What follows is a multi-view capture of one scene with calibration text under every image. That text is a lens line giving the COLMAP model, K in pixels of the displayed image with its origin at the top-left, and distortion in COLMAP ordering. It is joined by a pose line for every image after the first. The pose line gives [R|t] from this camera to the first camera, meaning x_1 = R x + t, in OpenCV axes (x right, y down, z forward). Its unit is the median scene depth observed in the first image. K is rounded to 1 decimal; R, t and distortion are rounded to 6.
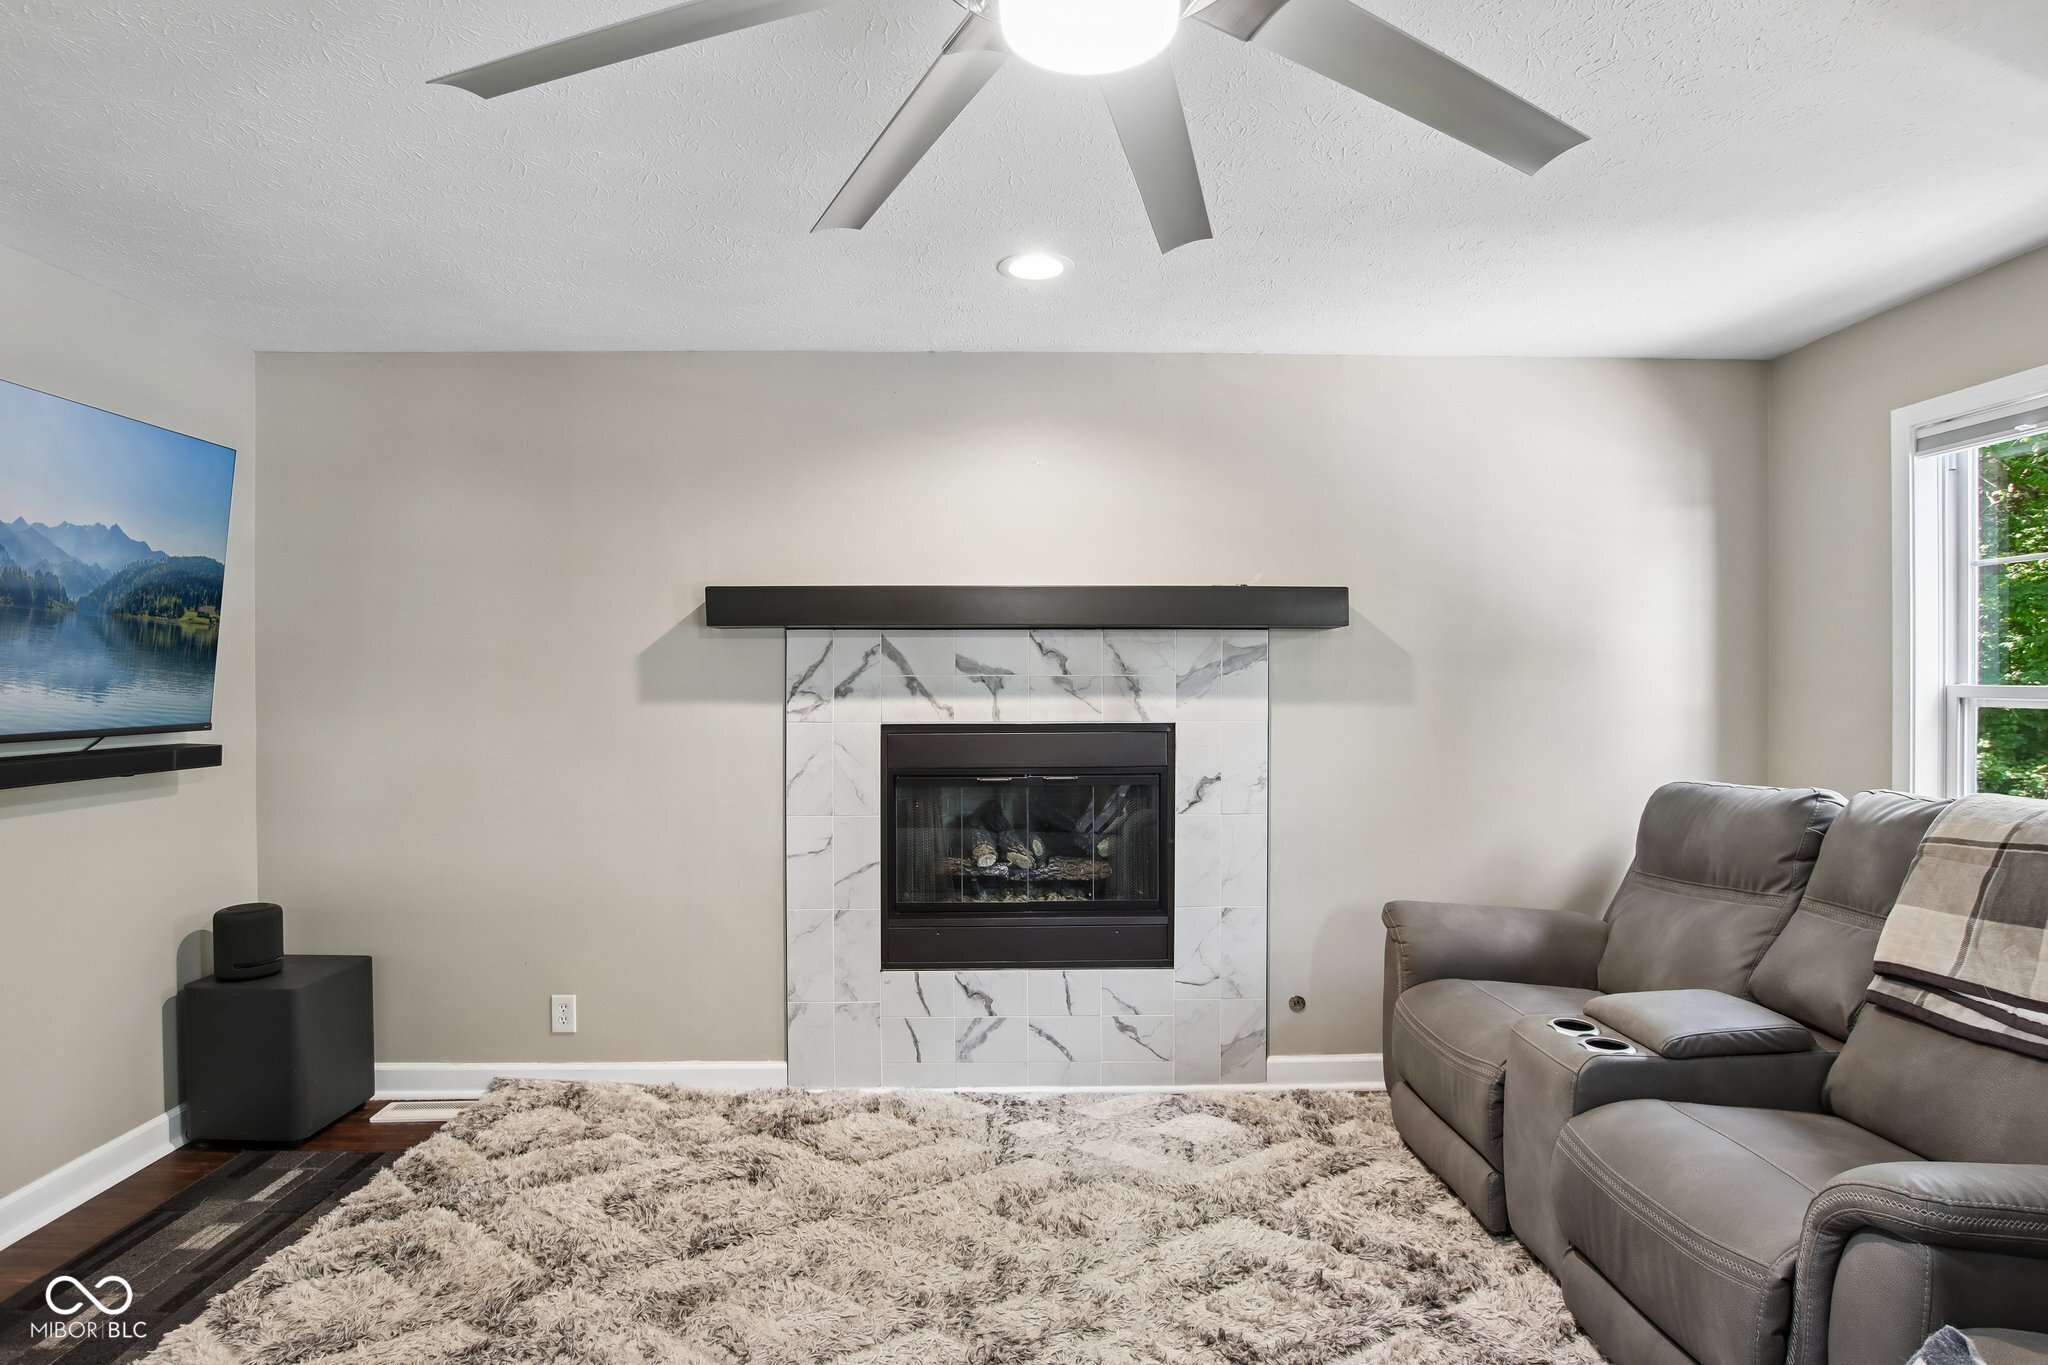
lens RADIAL K [[1065.4, 0, 1016.2], [0, 1065.4, 687.5], [0, 0, 1]] dist [-0.024778, 0.001070]
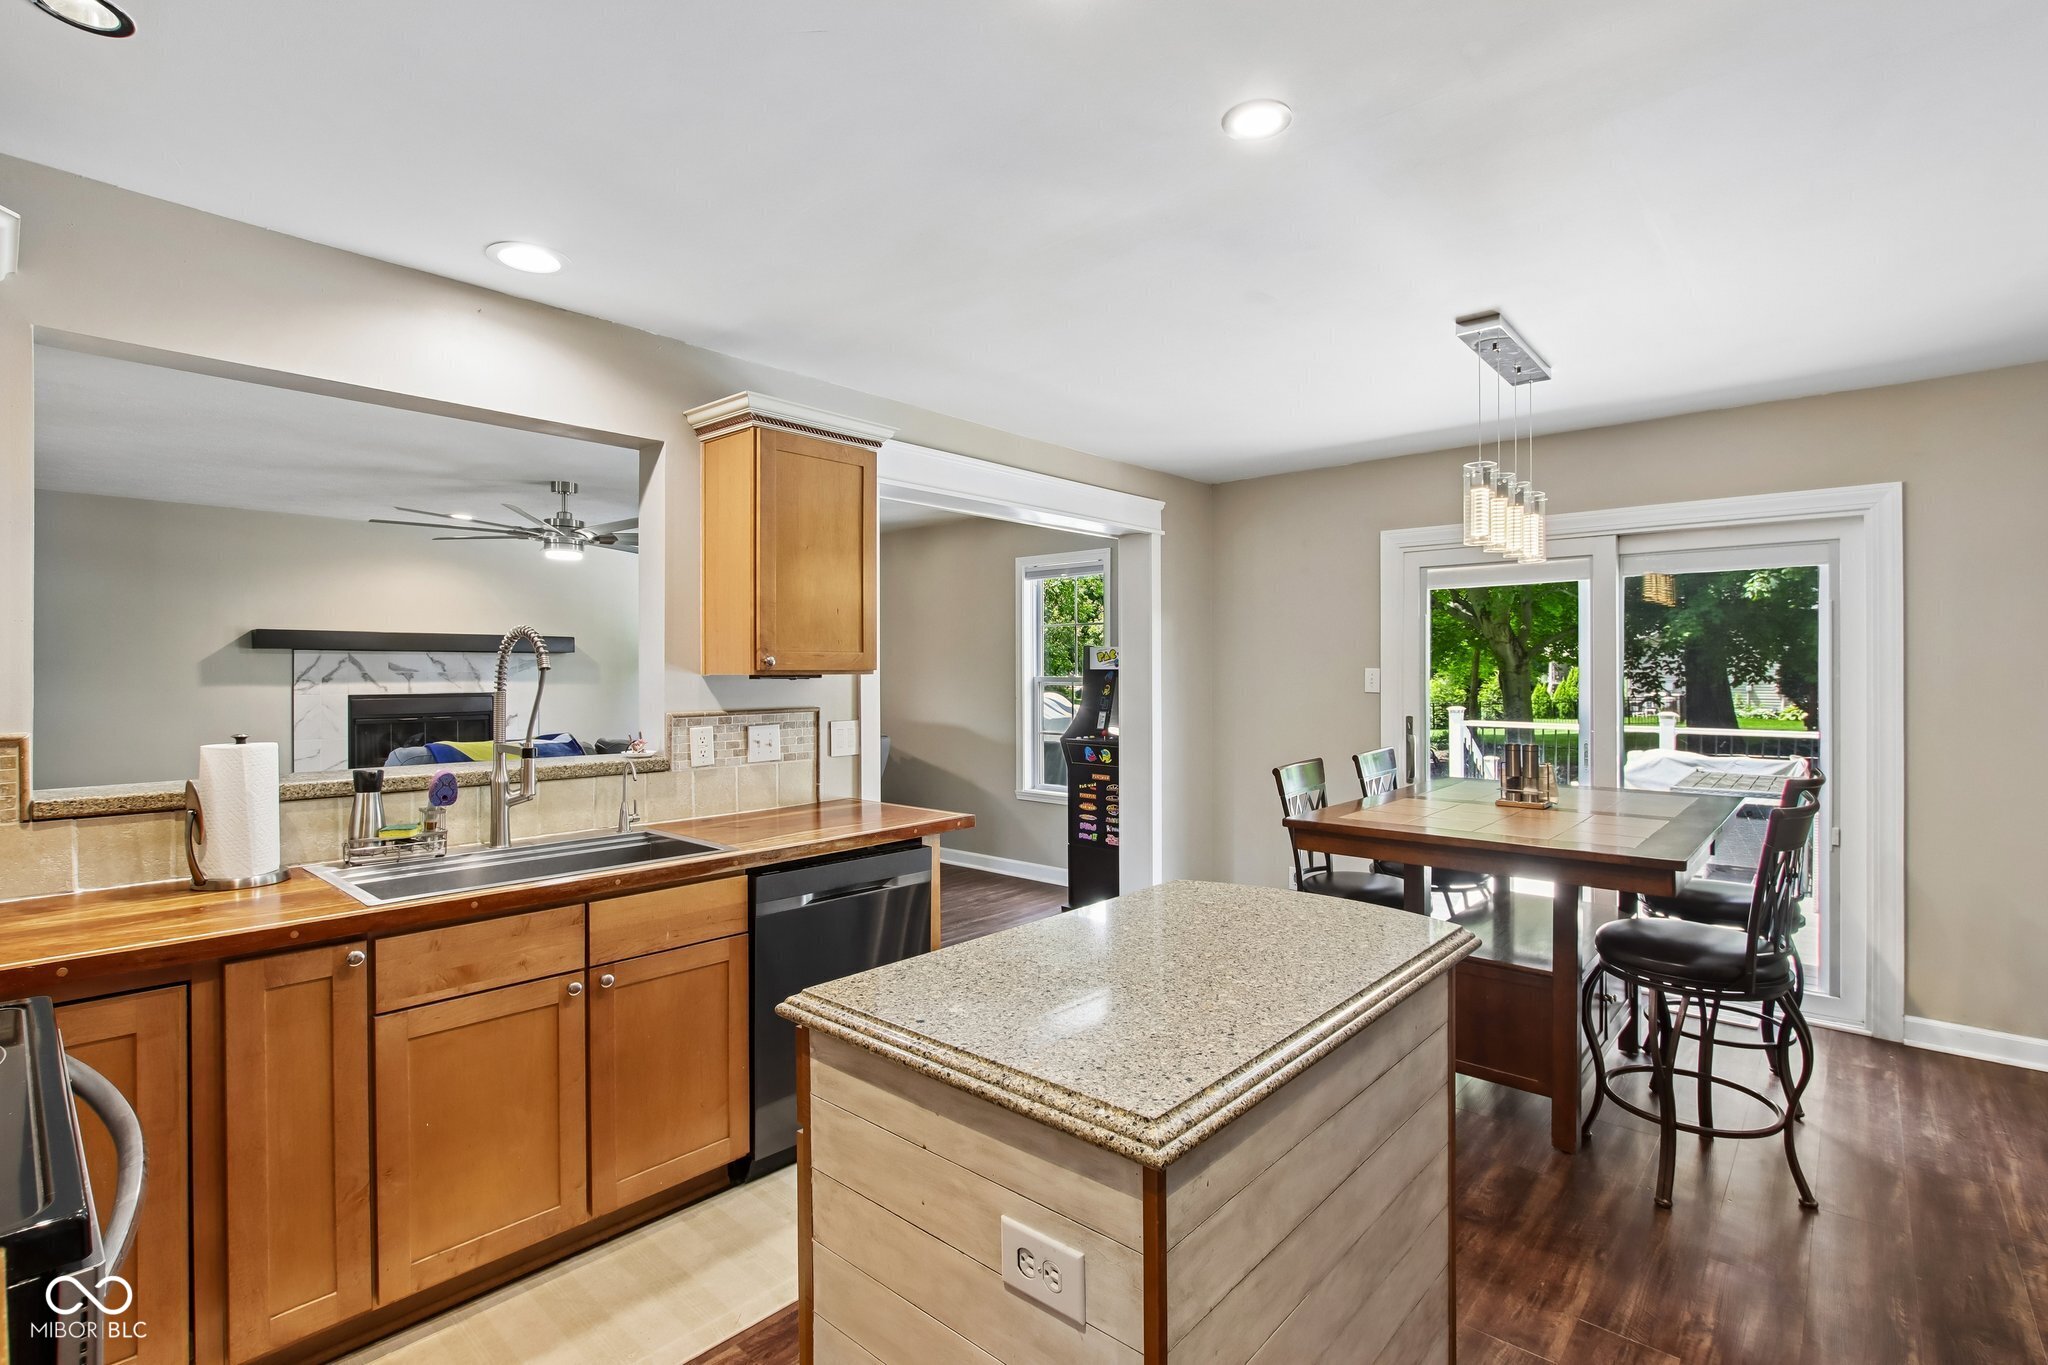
lens RADIAL K [[960.3, 0, 1029.9], [0, 960.3, 677.9], [0, 0, 1]] dist [-0.027306, 0.001444]
pose [[0.682441, -0.006745, 0.730910, -0.574557], [0.004396, 0.999977, 0.005124, -0.003444], [-0.730928, -0.000284, 0.682455, -1.259177]]
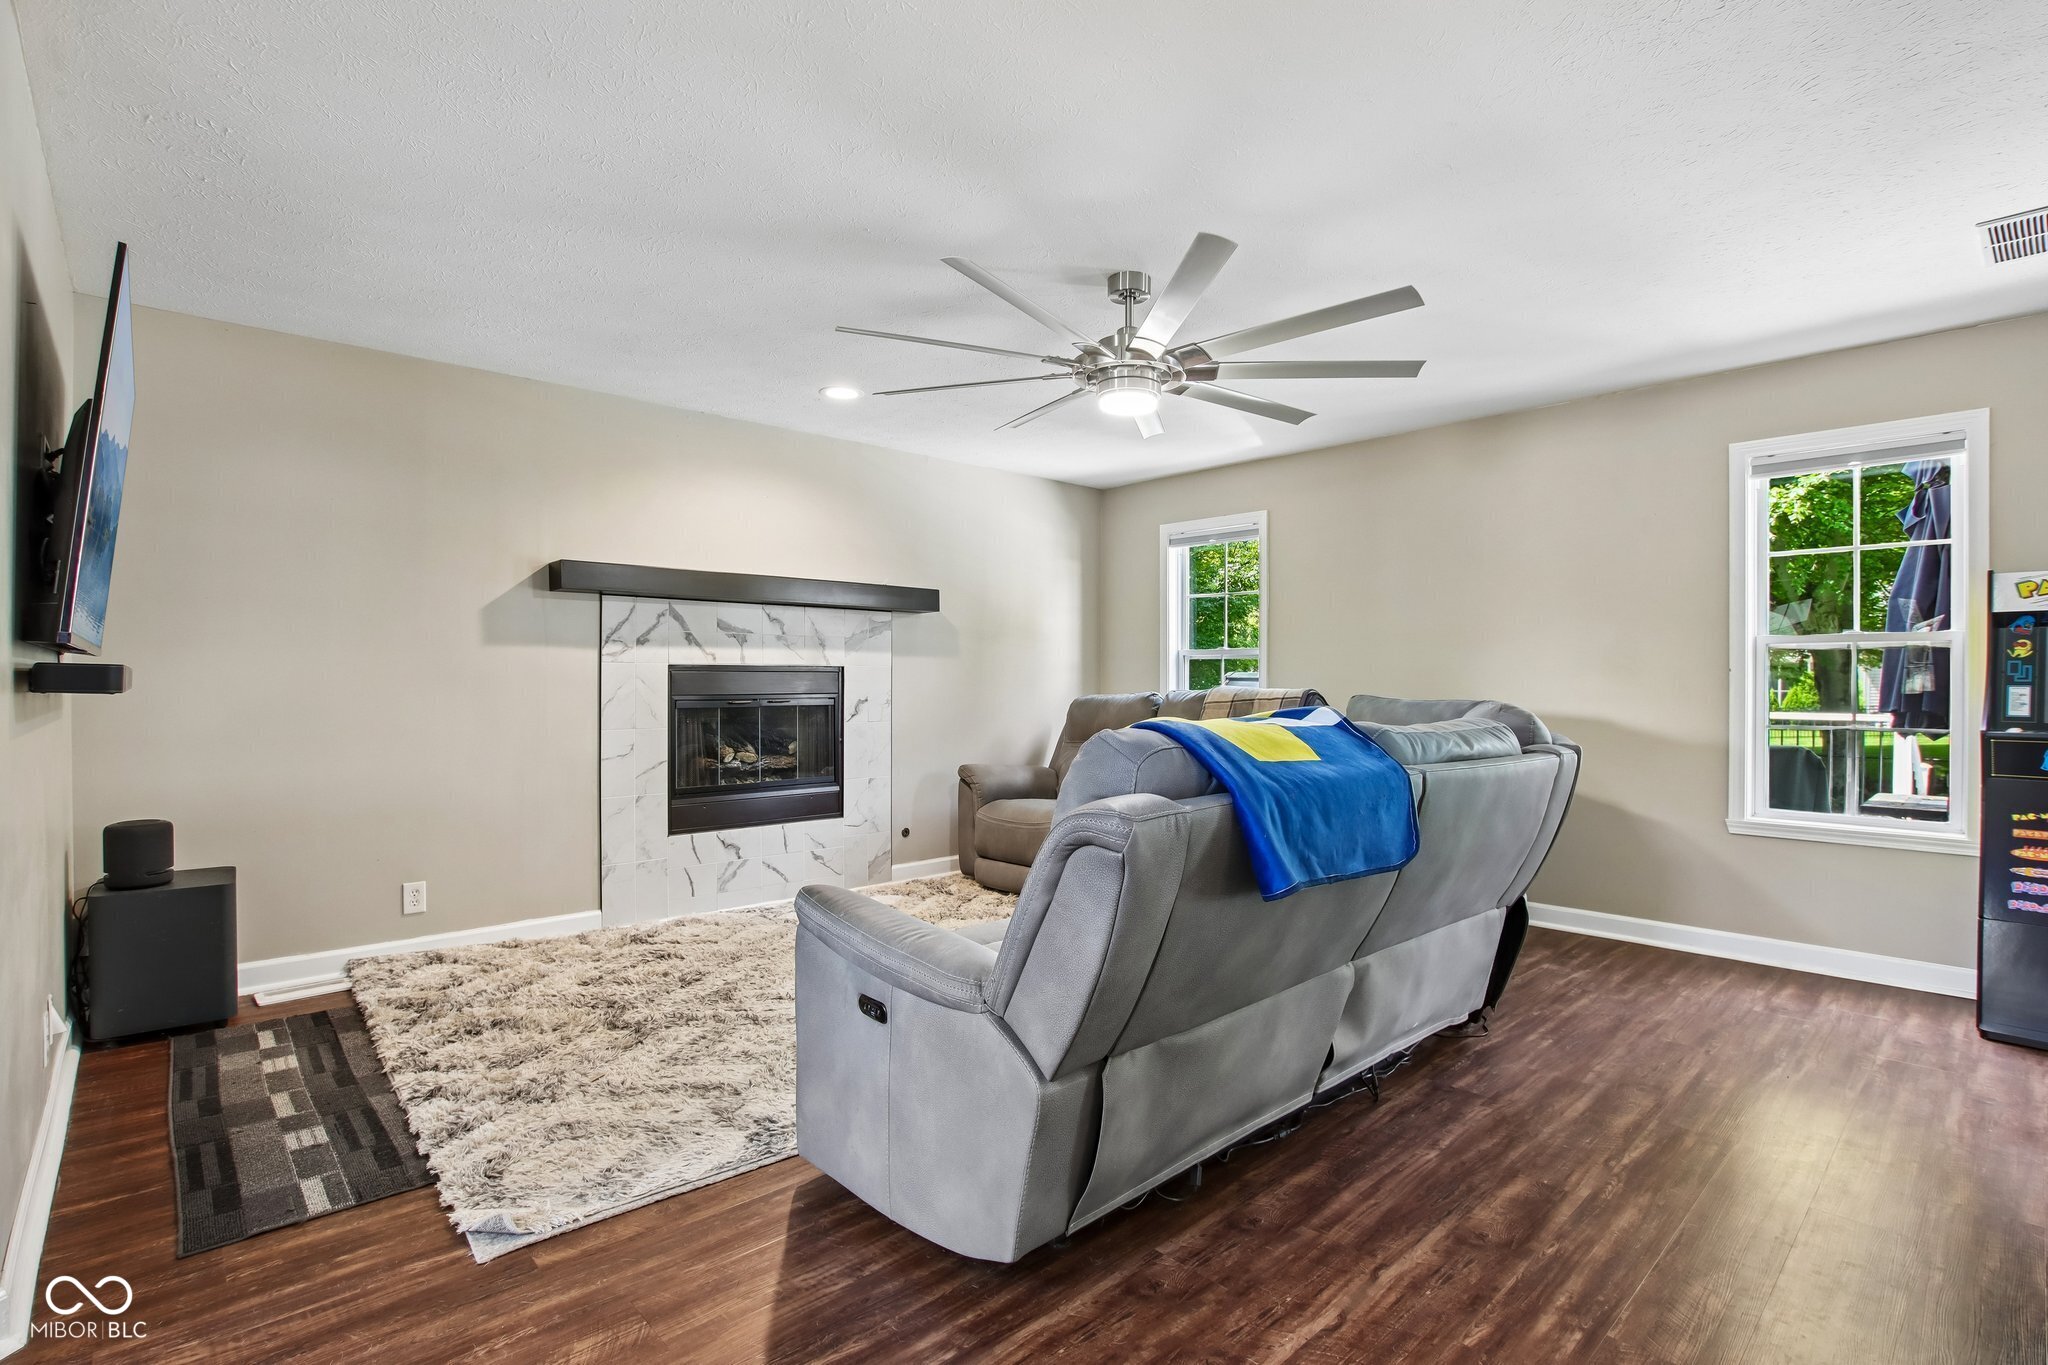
lens RADIAL K [[960.3, 0, 1029.9], [0, 960.3, 677.9], [0, 0, 1]] dist [-0.027306, 0.001444]
pose [[0.751066, 0.003466, 0.660218, -0.613608], [0.000070, 0.999986, -0.005330, 0.059486], [-0.660227, 0.004050, 0.751055, -0.294153]]
